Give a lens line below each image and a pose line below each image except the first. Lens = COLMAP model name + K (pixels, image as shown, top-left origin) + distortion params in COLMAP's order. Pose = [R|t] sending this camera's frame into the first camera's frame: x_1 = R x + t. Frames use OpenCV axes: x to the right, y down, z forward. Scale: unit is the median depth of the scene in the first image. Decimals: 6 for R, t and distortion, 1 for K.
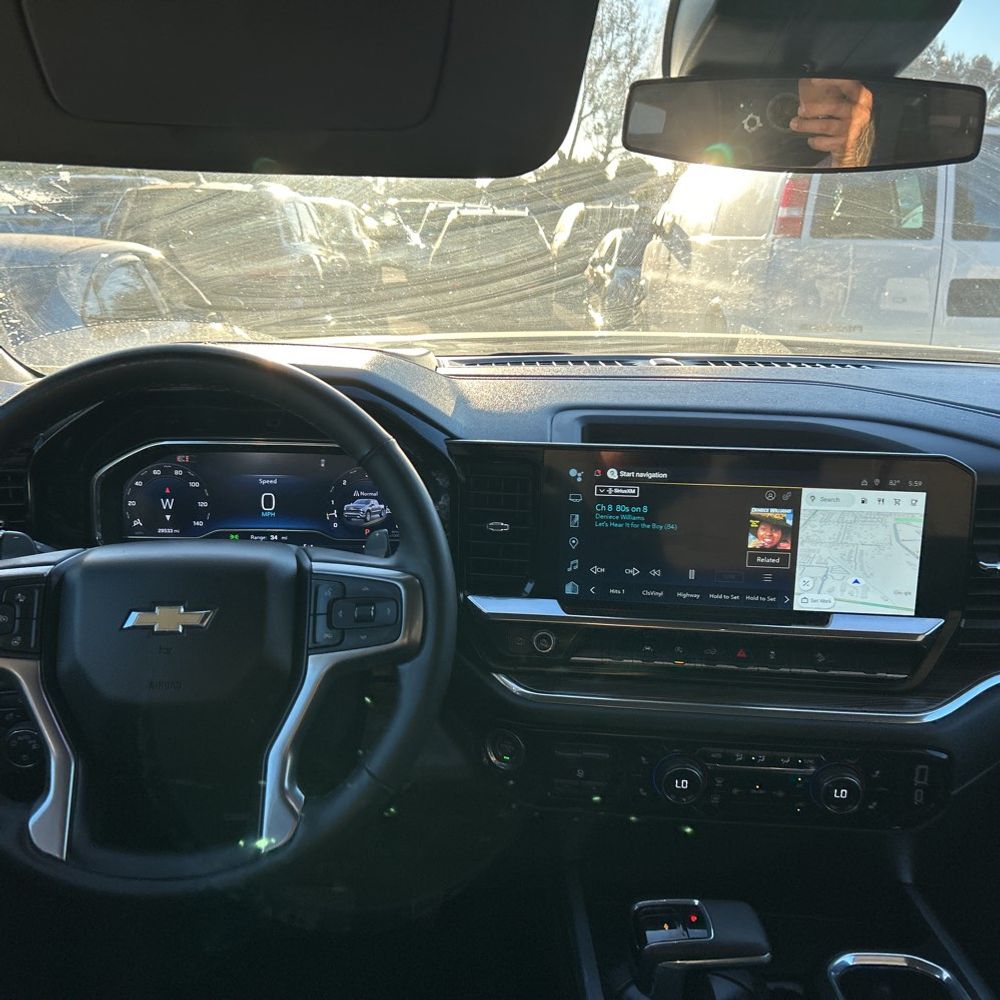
lens RADIAL K [[1013.4, 0, 463.9], [0, 1013.4, 487.1], [0, 0, 1]] dist [0.019175, 0.000000]
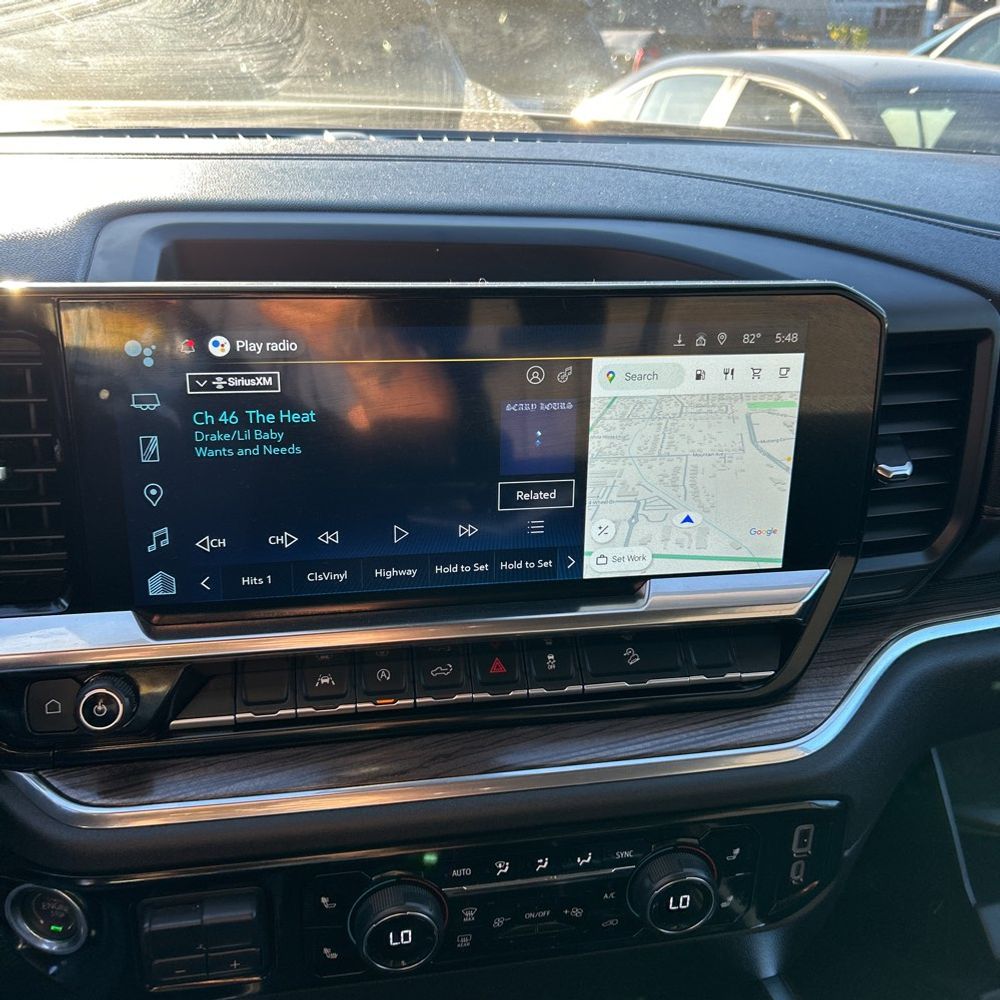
lens RADIAL K [[1013.4, 0, 500.6], [0, 1013.4, 500.1], [0, 0, 1]] dist [0.019175, 0.000000]
pose [[0.964387, -0.086116, 0.250083, 0.147749], [0.055275, 0.990254, 0.127837, 0.004511], [-0.258654, -0.109461, 0.959748, 0.491075]]
